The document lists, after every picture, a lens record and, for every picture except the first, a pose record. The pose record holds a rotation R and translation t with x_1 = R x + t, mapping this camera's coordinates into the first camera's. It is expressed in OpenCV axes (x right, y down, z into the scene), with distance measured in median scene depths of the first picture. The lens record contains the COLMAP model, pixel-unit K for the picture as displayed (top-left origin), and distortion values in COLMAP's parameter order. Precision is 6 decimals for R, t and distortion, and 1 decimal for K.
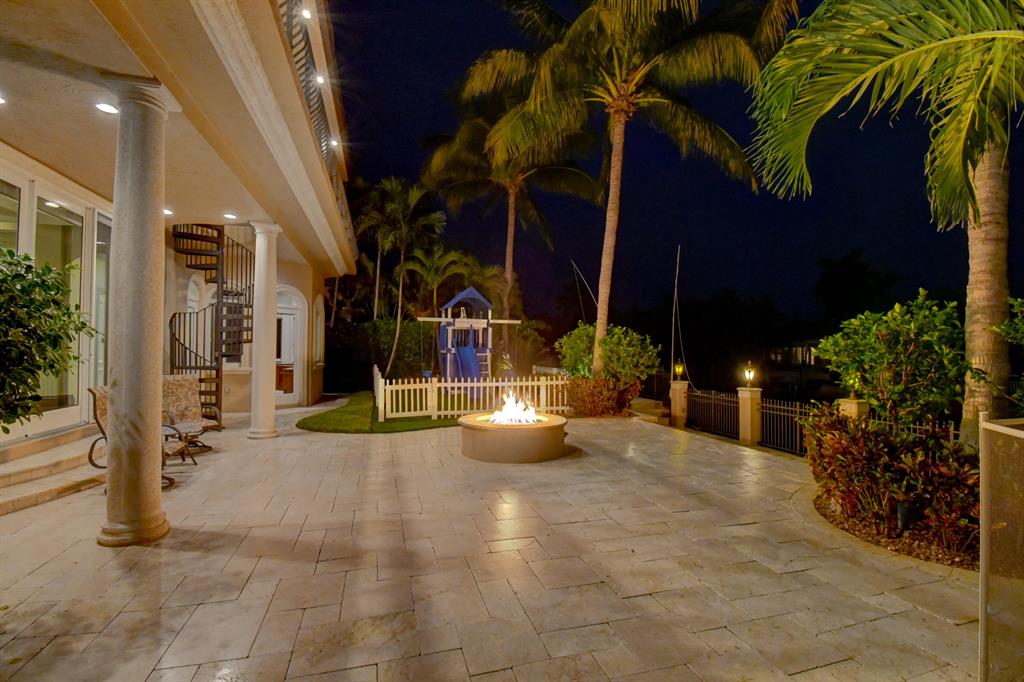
lens RADIAL K [[456.5, 0, 514.5], [0, 456.5, 336.7], [0, 0, 1]] dist [0.001505, -0.016243]
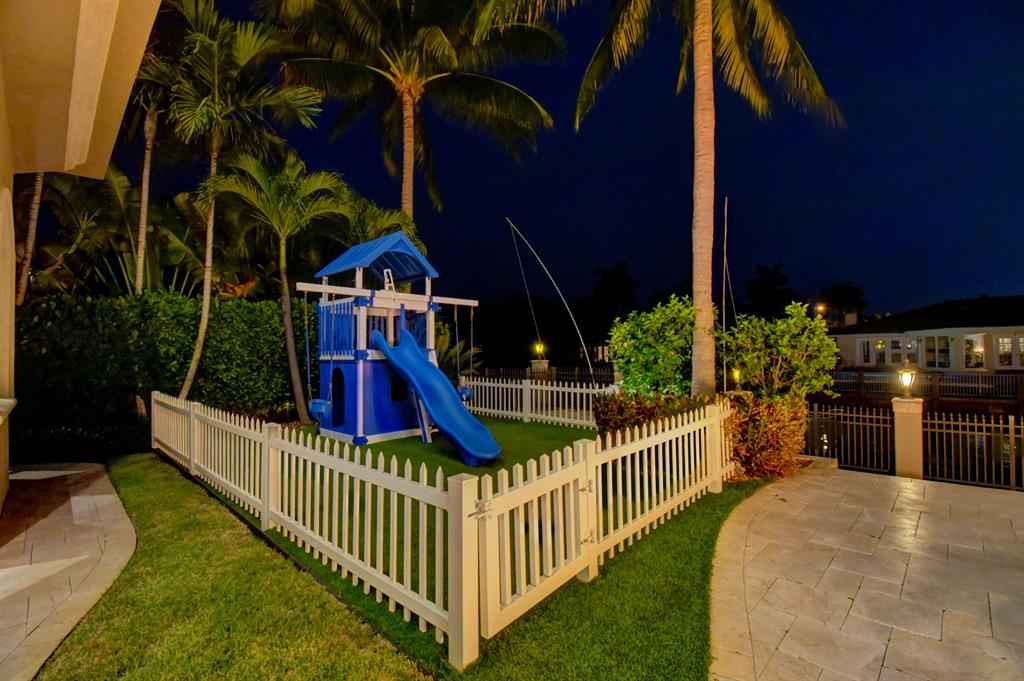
lens RADIAL K [[456.5, 0, 504.6], [0, 456.5, 341.9], [0, 0, 1]] dist [0.001505, -0.016243]
pose [[0.870159, -0.004915, 0.492746, -0.251103], [0.003975, 0.999988, 0.002955, 0.015551], [-0.492755, -0.000613, 0.870168, 0.495560]]
